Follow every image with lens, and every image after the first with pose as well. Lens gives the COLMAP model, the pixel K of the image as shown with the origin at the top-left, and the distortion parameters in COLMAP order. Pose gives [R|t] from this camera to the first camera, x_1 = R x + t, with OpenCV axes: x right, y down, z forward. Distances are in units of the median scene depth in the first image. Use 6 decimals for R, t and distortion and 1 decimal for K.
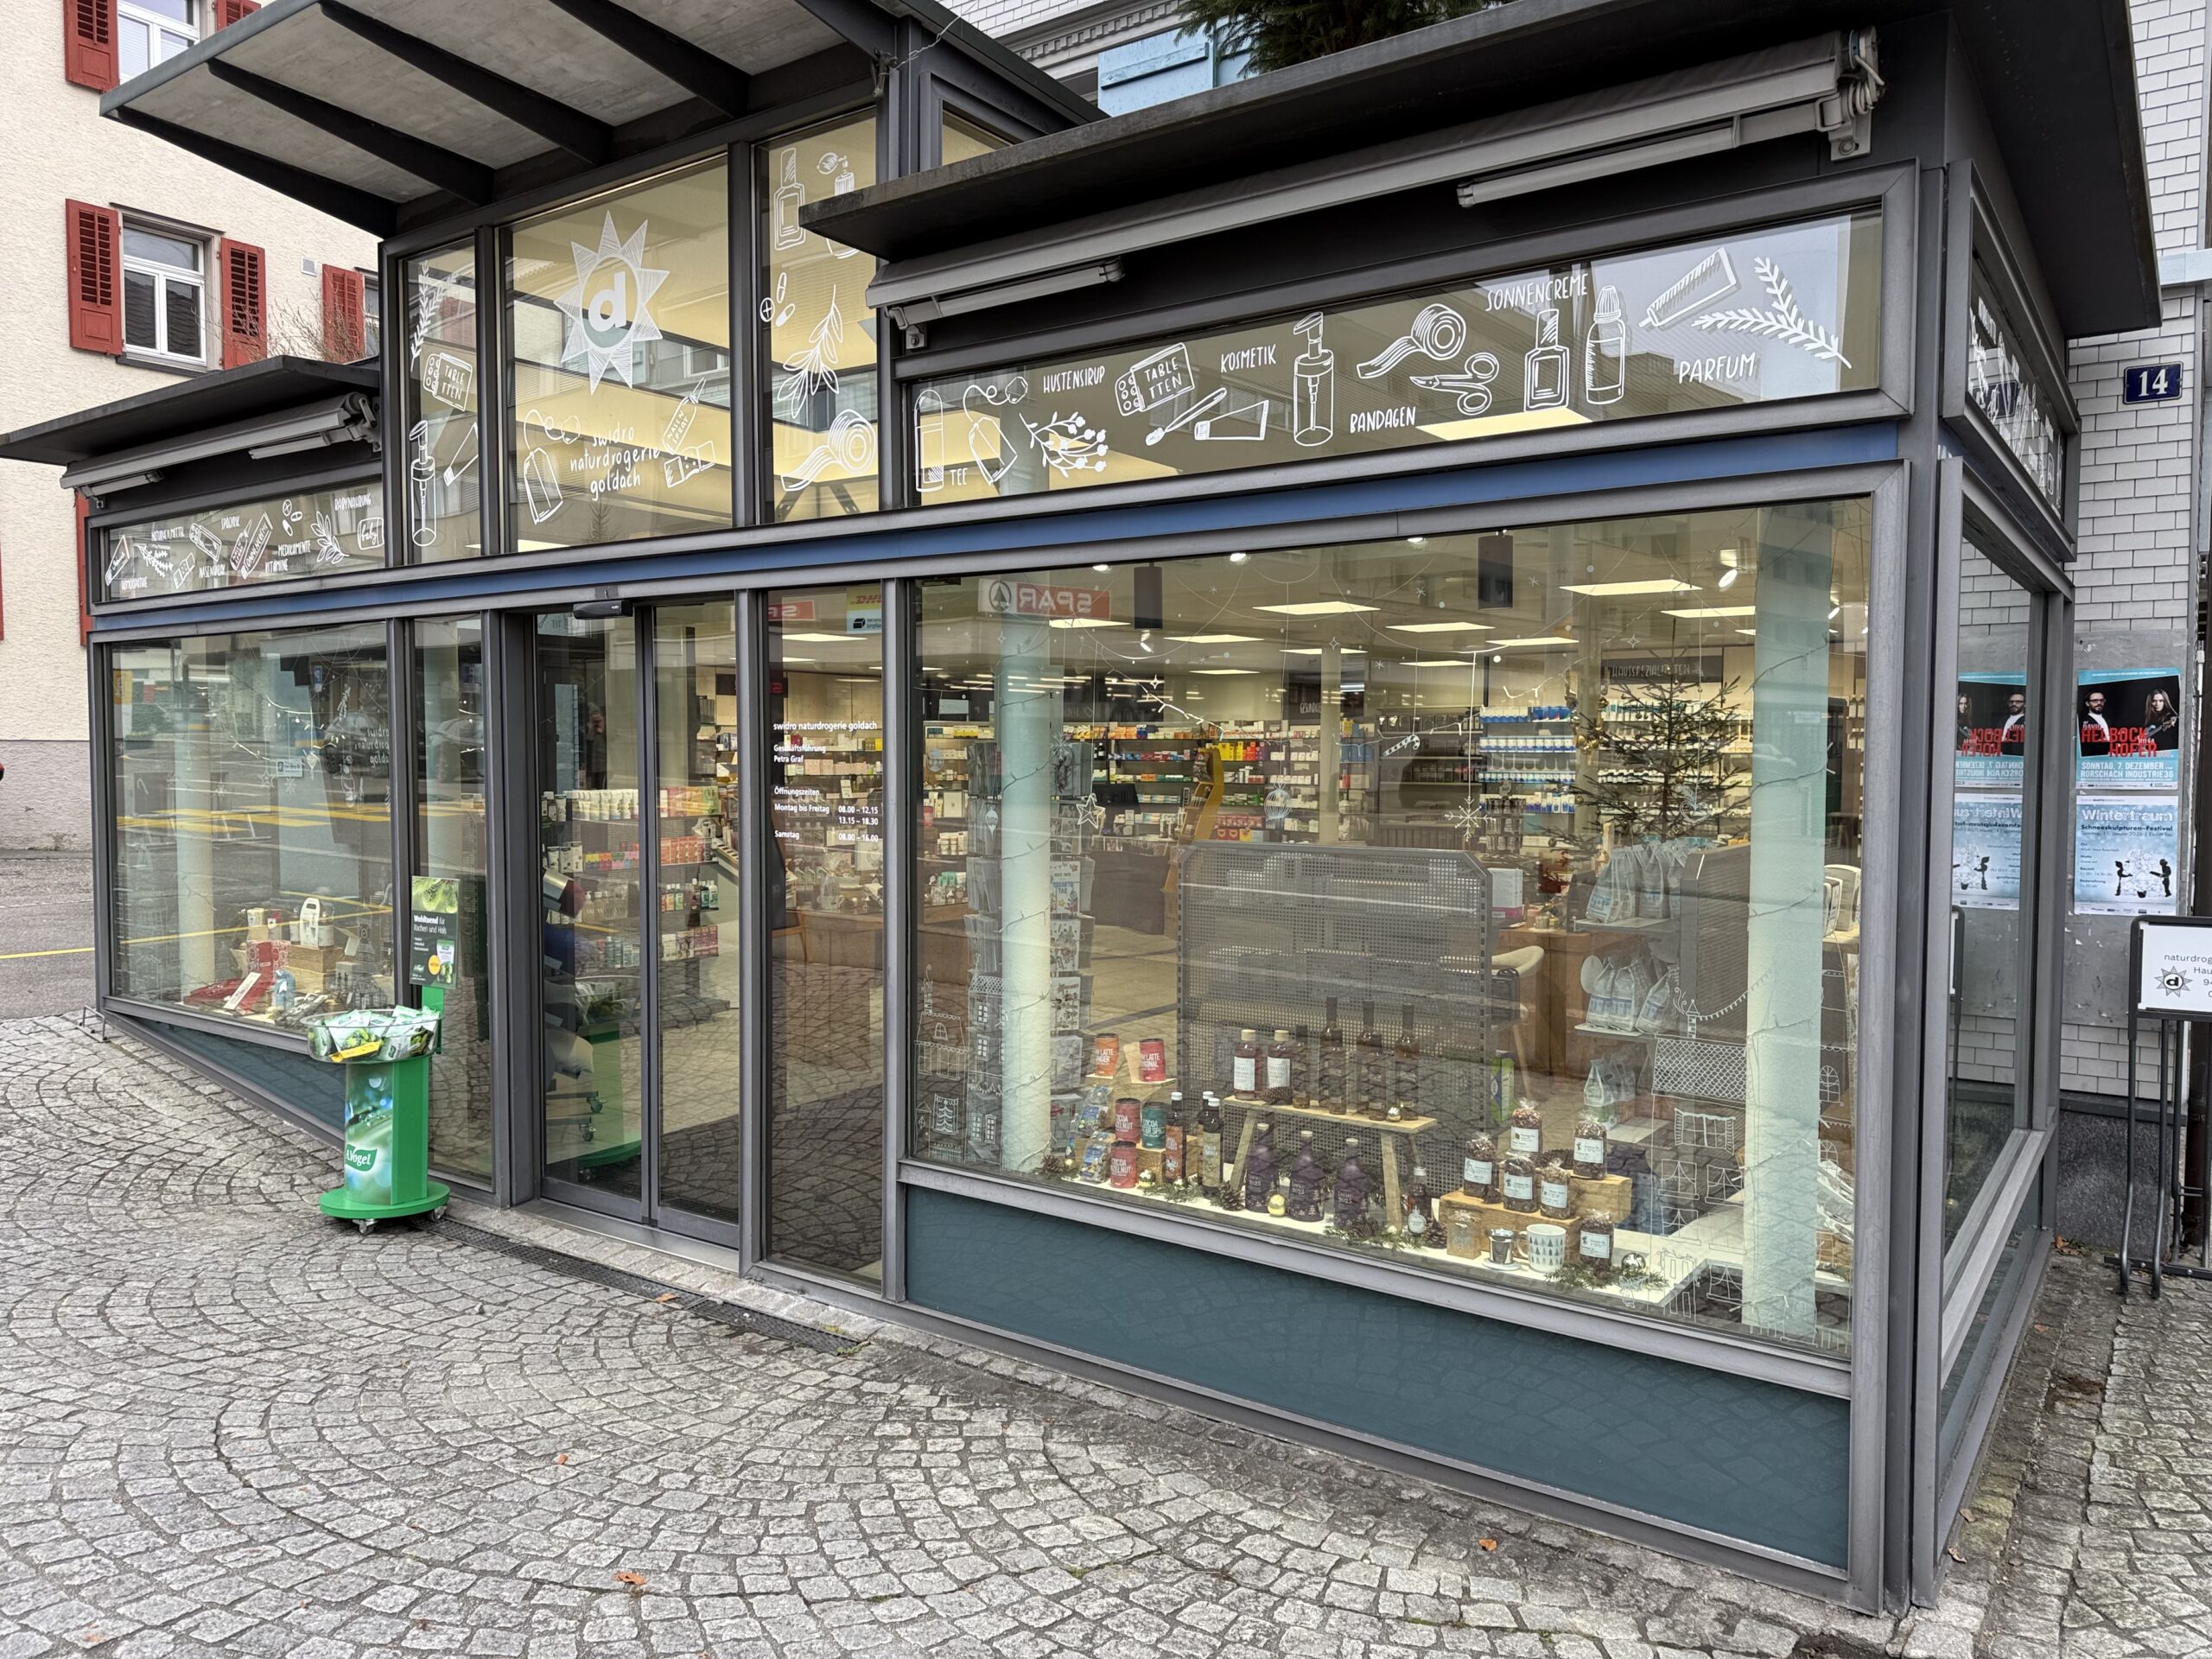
lens RADIAL K [[1556.3, 0, 1101.8], [0, 1556.3, 835.3], [0, 0, 1]] dist [-0.004476, 0.002501]
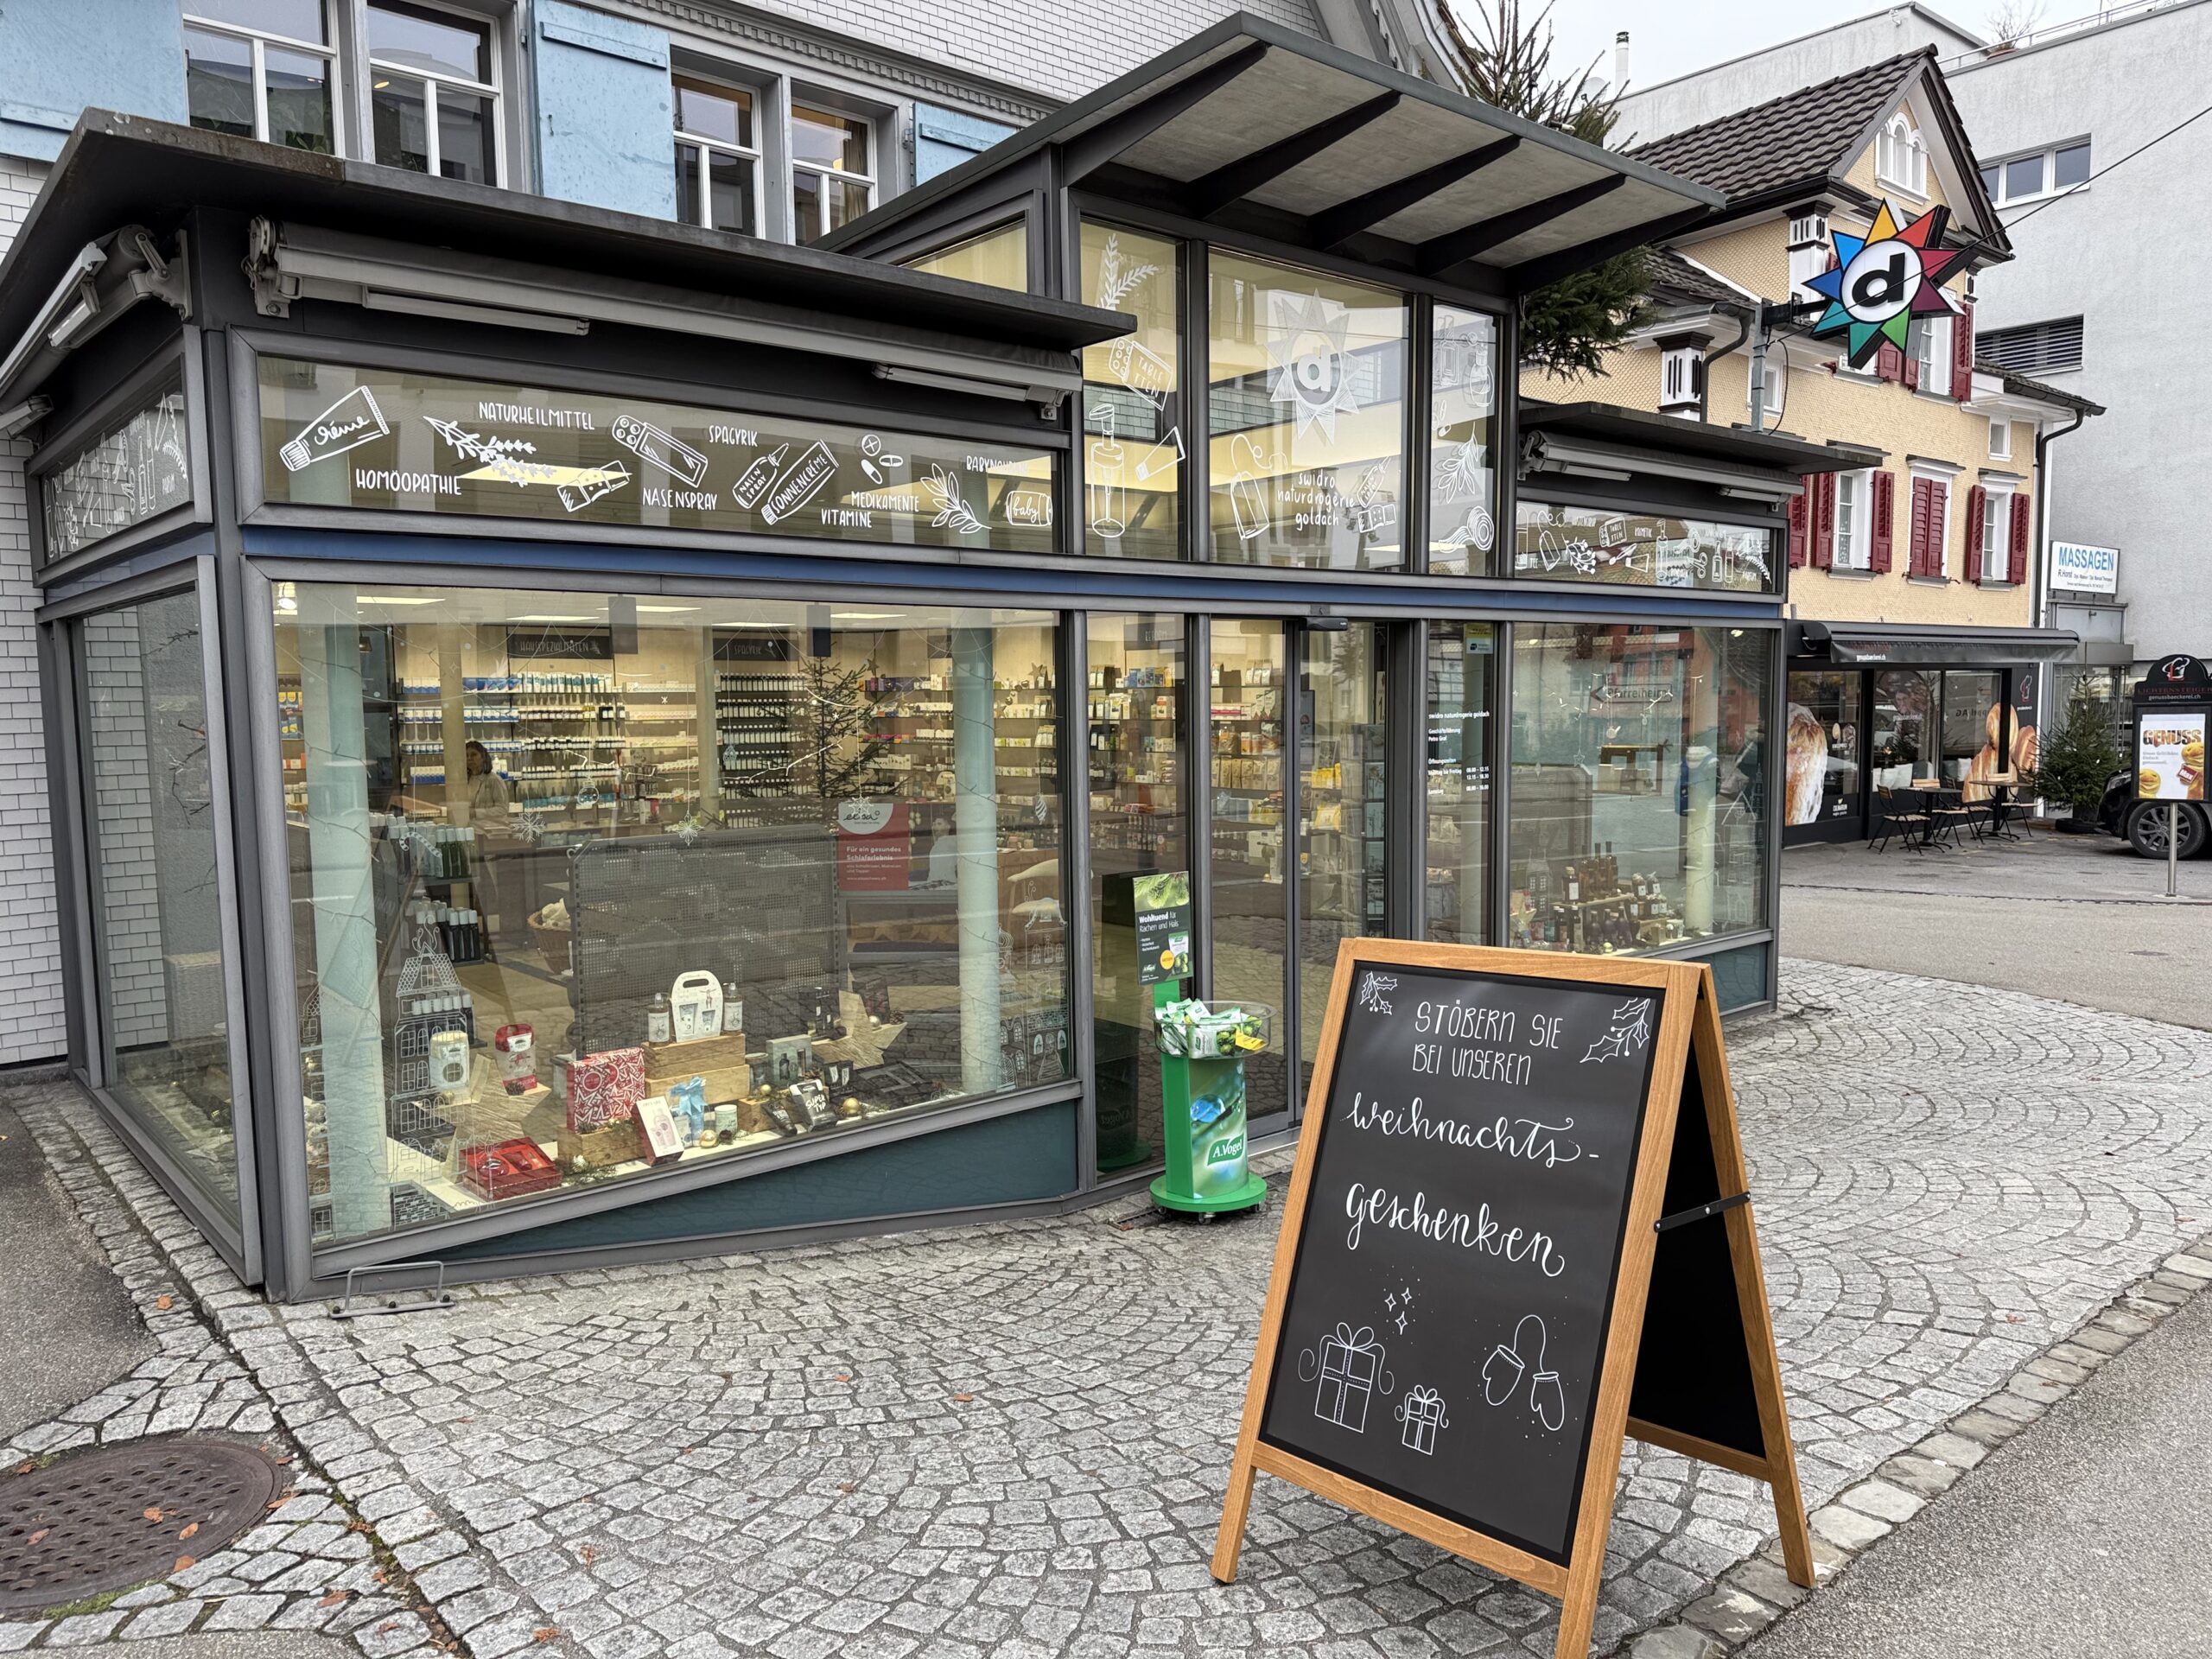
lens RADIAL K [[1556.3, 0, 1102.3], [0, 1556.3, 820.0], [0, 0, 1]] dist [-0.004476, 0.002501]
pose [[0.233769, -0.109133, 0.966148, -1.401289], [0.052726, 0.993642, 0.099481, -0.109226], [-0.970861, 0.027686, 0.238037, 0.795516]]
